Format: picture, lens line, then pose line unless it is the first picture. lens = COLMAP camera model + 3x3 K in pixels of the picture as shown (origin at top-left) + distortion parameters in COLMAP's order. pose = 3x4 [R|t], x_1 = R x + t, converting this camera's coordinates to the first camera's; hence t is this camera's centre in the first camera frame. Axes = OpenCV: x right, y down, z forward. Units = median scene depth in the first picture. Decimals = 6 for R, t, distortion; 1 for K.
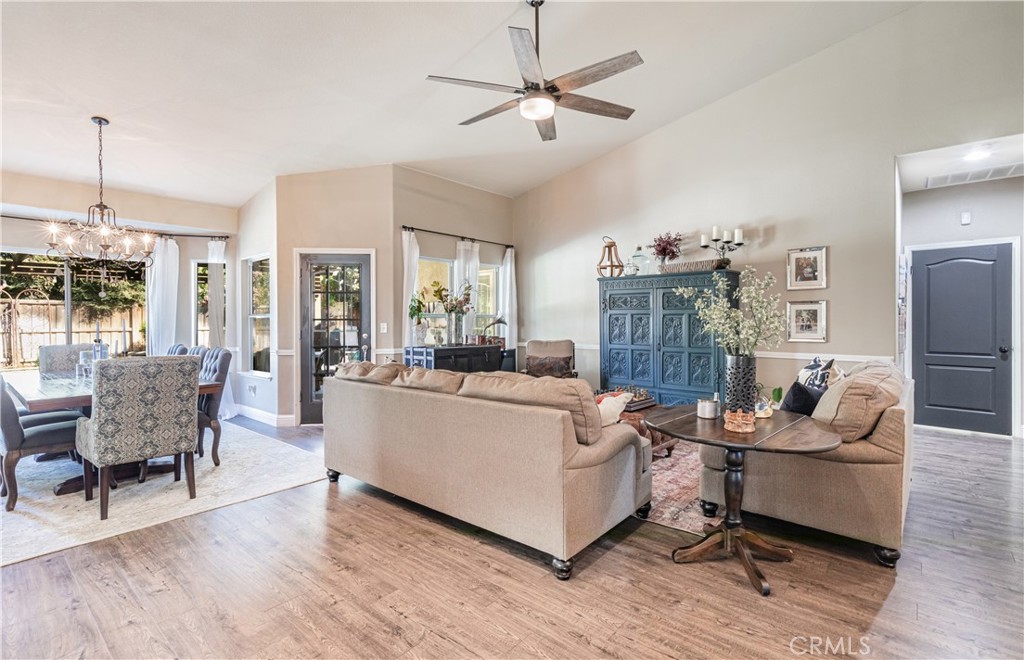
lens RADIAL K [[465.7, 0, 518.3], [0, 465.7, 322.7], [0, 0, 1]] dist [0.005680, 0.000341]
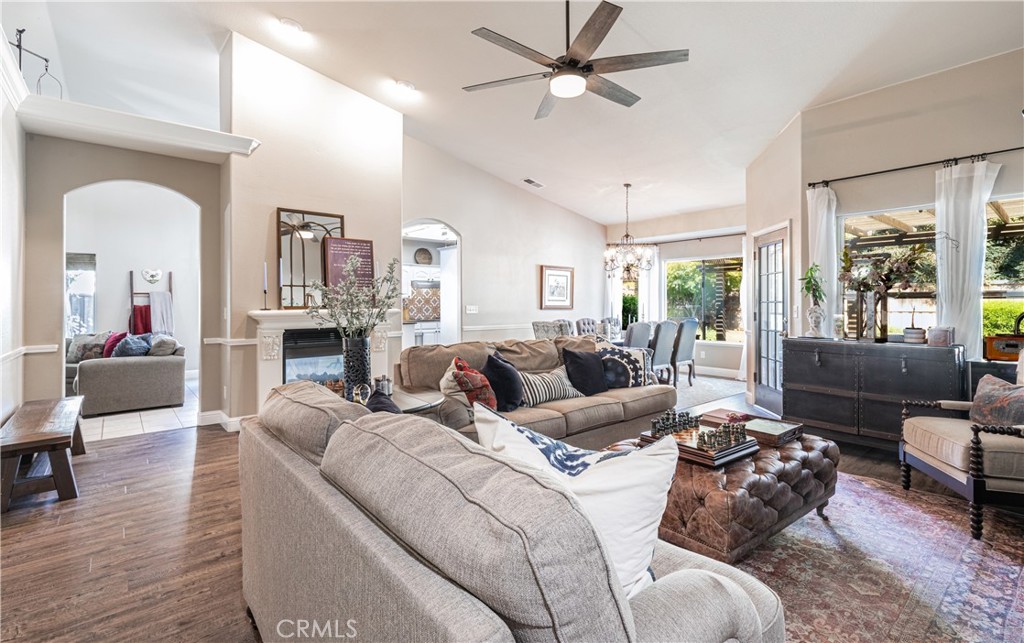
lens RADIAL K [[468.0, 0, 511.9], [0, 468.0, 300.5], [0, 0, 1]] dist [0.000086, 0.000118]
pose [[-0.166733, -0.001965, -0.986000, 0.639172], [-0.002980, 0.999994, -0.001489, -0.006585], [0.985998, 0.002690, -0.166738, 0.650571]]
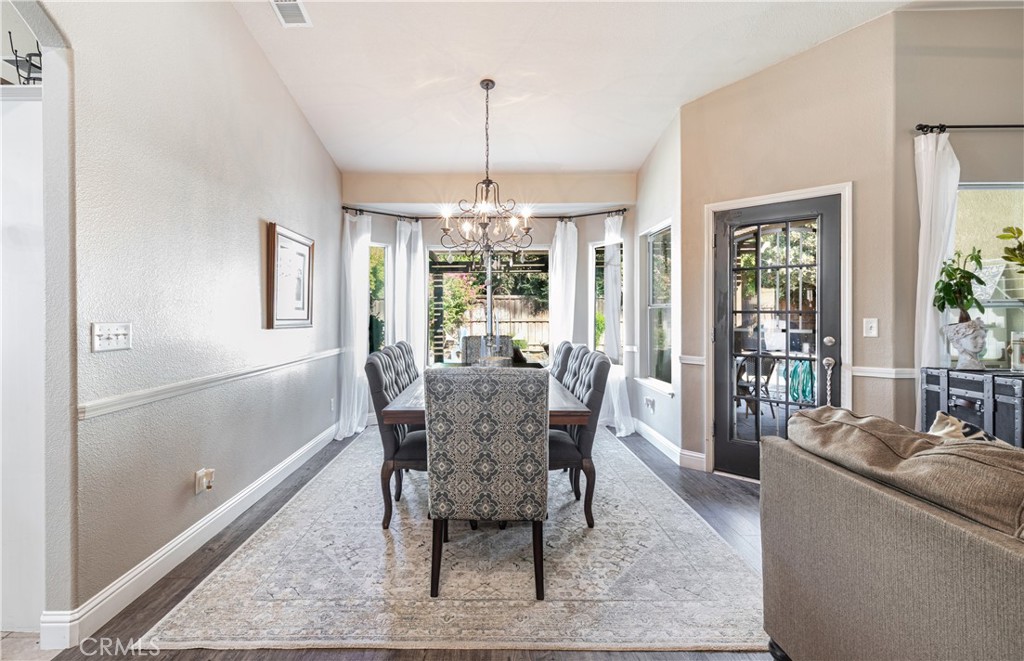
lens RADIAL K [[485.7, 0, 490.2], [0, 485.7, 311.9], [0, 0, 1]] dist [0.008991, -0.000656]
pose [[0.644645, 0.000629, -0.764482, -0.145464], [-0.005994, 0.999973, -0.004232, -0.001682], [0.764458, 0.007310, 0.644632, 0.314961]]
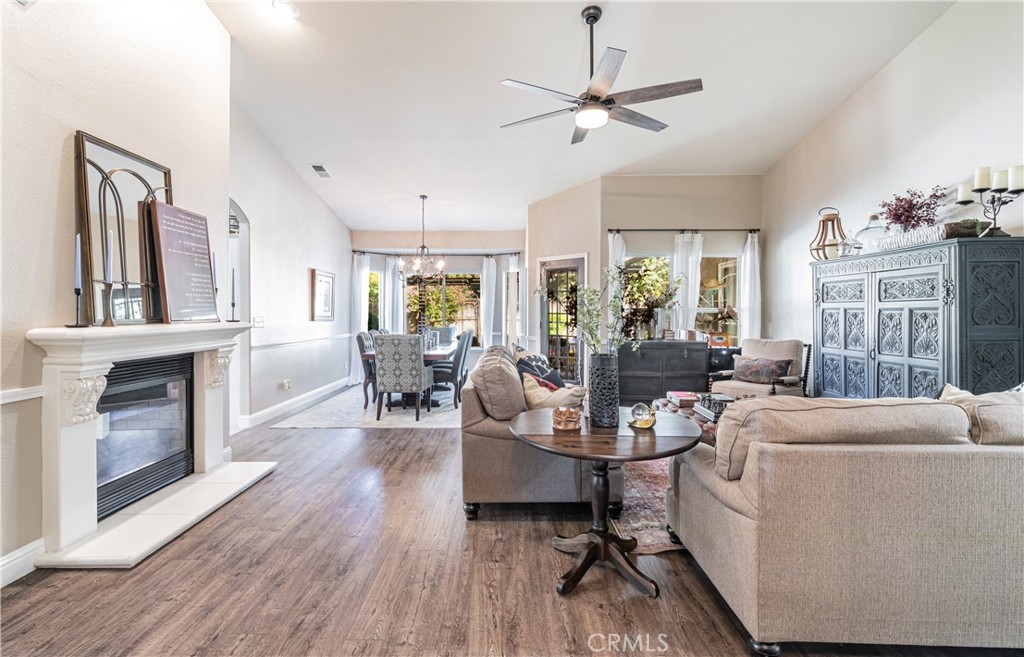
lens RADIAL K [[471.6, 0, 512.2], [0, 471.6, 312.6], [0, 0, 1]] dist [0.002832, 0.000327]
pose [[0.644750, 0.004371, -0.764381, 0.476792], [-0.008915, 0.999959, -0.001802, -0.005426], [0.764341, 0.007977, 0.644762, 0.104142]]
